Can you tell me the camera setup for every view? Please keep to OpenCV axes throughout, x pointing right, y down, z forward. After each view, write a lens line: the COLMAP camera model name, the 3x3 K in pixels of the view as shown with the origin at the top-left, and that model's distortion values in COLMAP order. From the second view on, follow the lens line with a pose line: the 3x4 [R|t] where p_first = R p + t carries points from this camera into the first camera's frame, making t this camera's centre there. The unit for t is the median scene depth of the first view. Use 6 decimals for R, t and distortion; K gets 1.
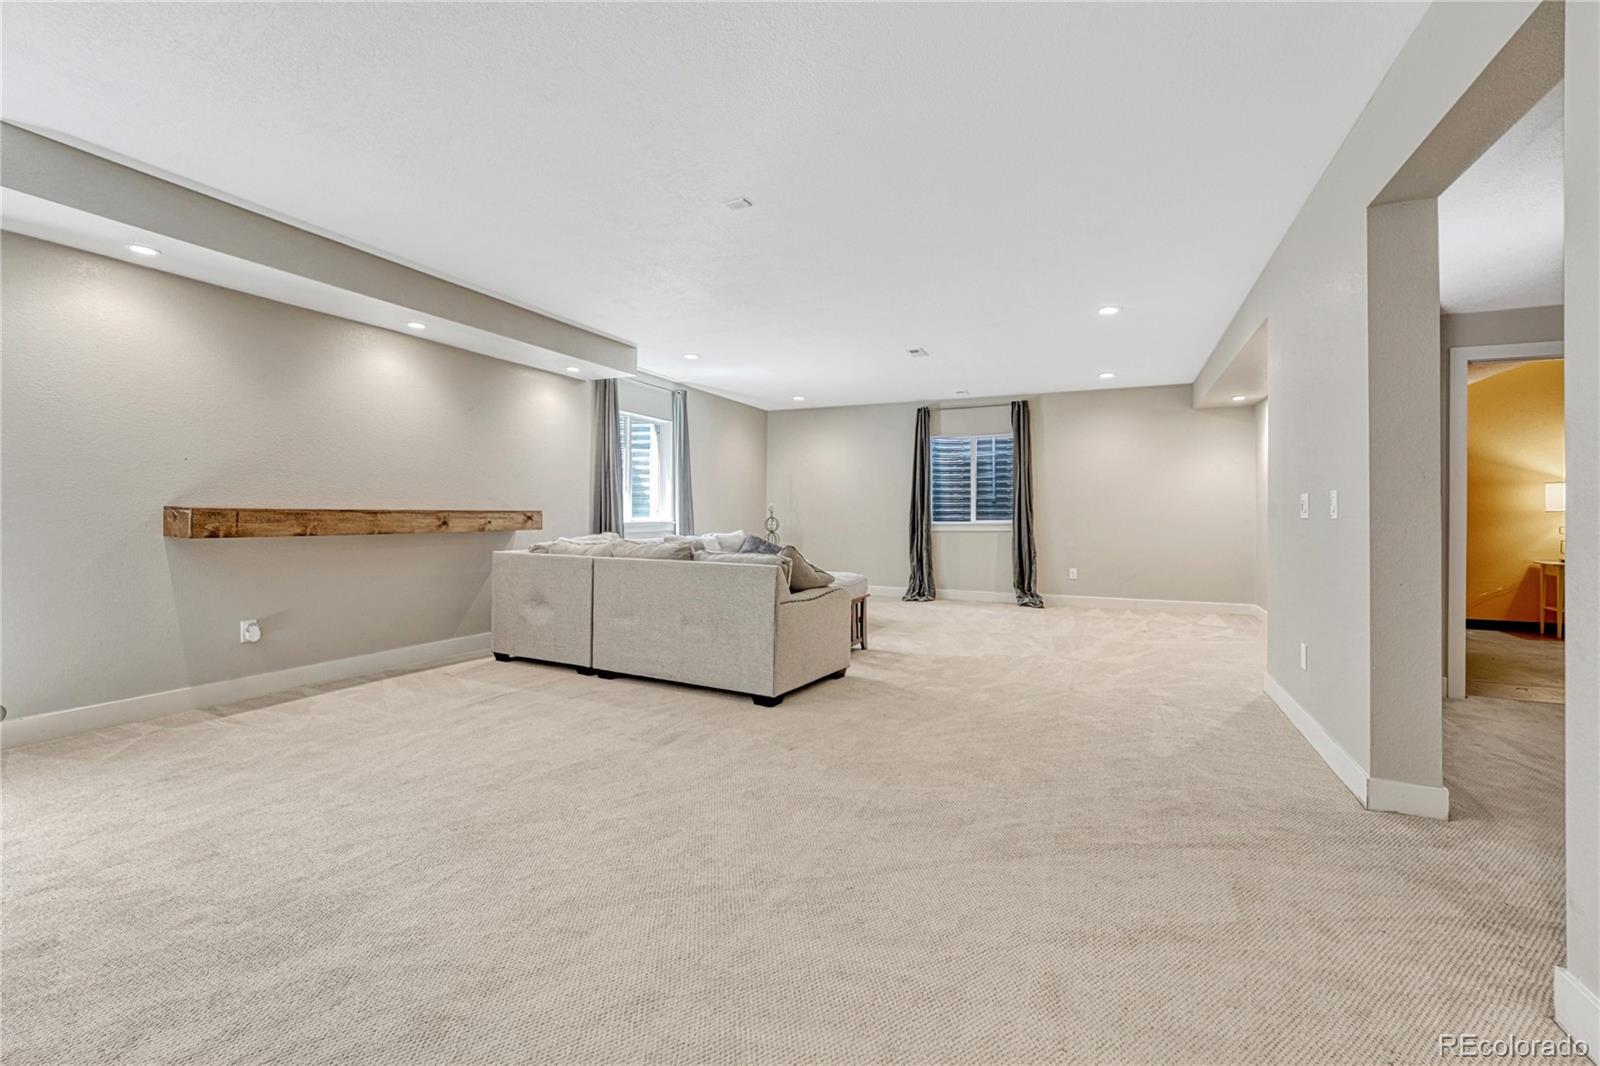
lens RADIAL K [[667.8, 0, 808.4], [0, 667.8, 531.6], [0, 0, 1]] dist [-0.008490, 0.001779]
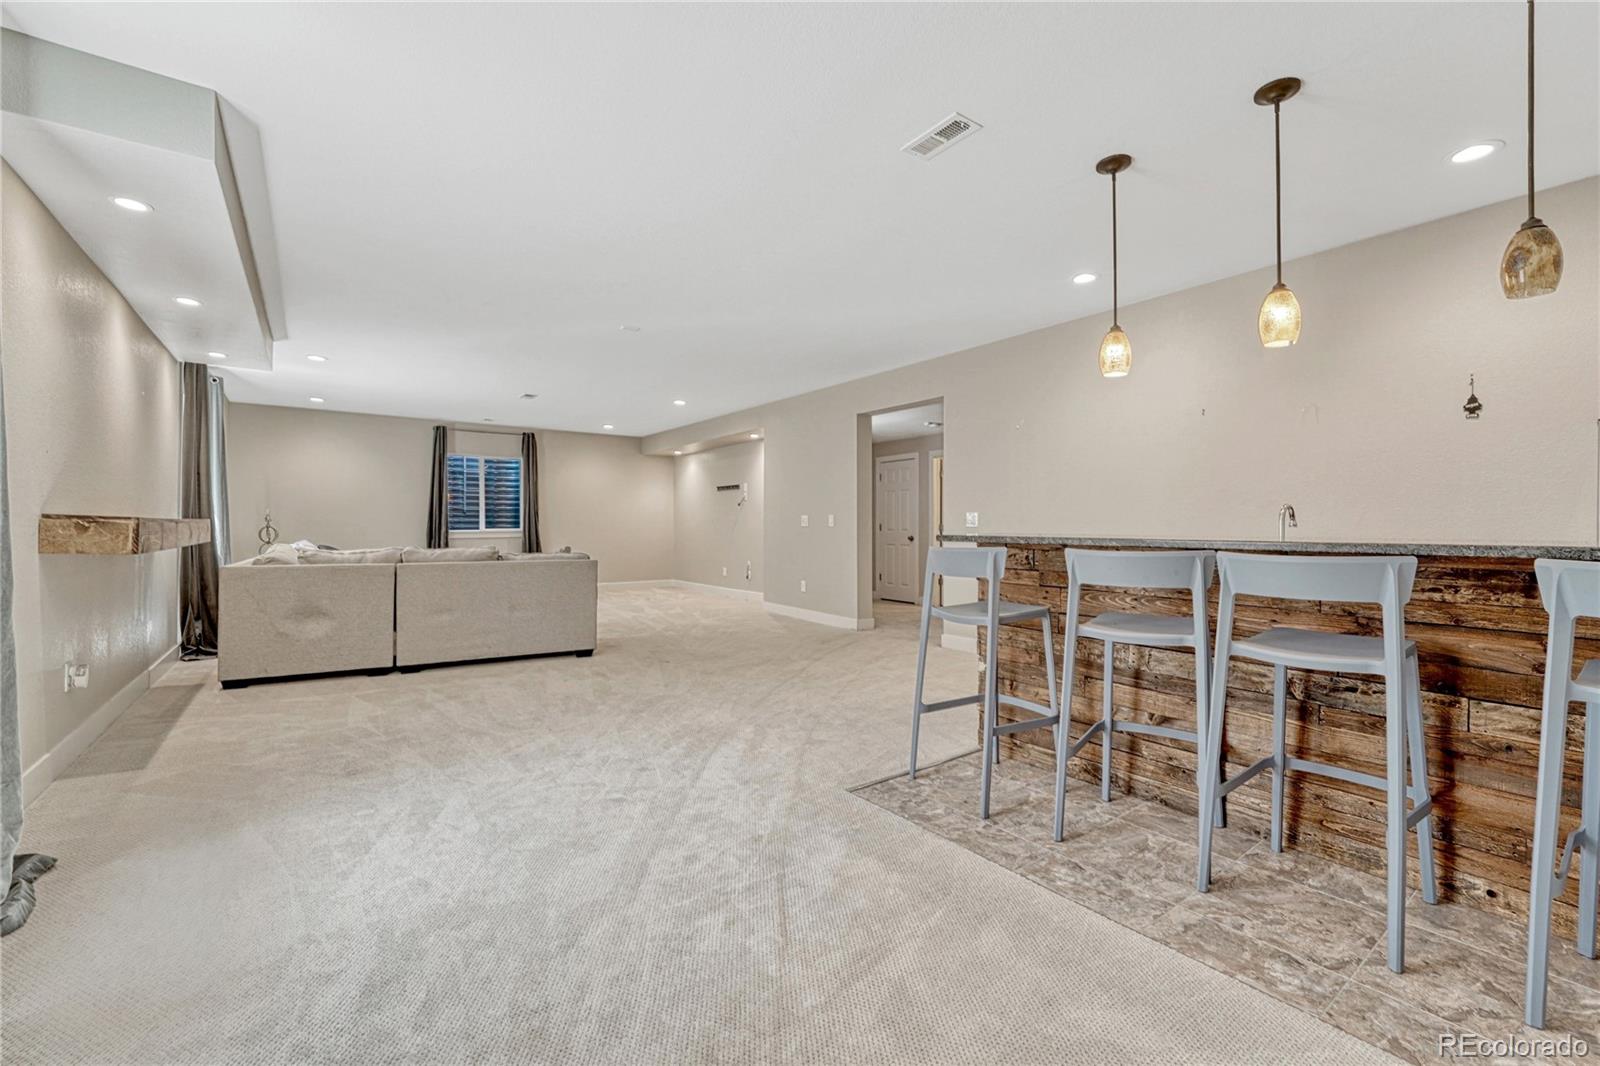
lens RADIAL K [[667.8, 0, 790.2], [0, 667.8, 532.8], [0, 0, 1]] dist [-0.008490, 0.001779]
pose [[0.510873, -0.009839, 0.859600, -0.493600], [0.019410, 0.999812, -0.000092, 0.000812], [-0.859437, 0.016732, 0.510968, -0.051504]]
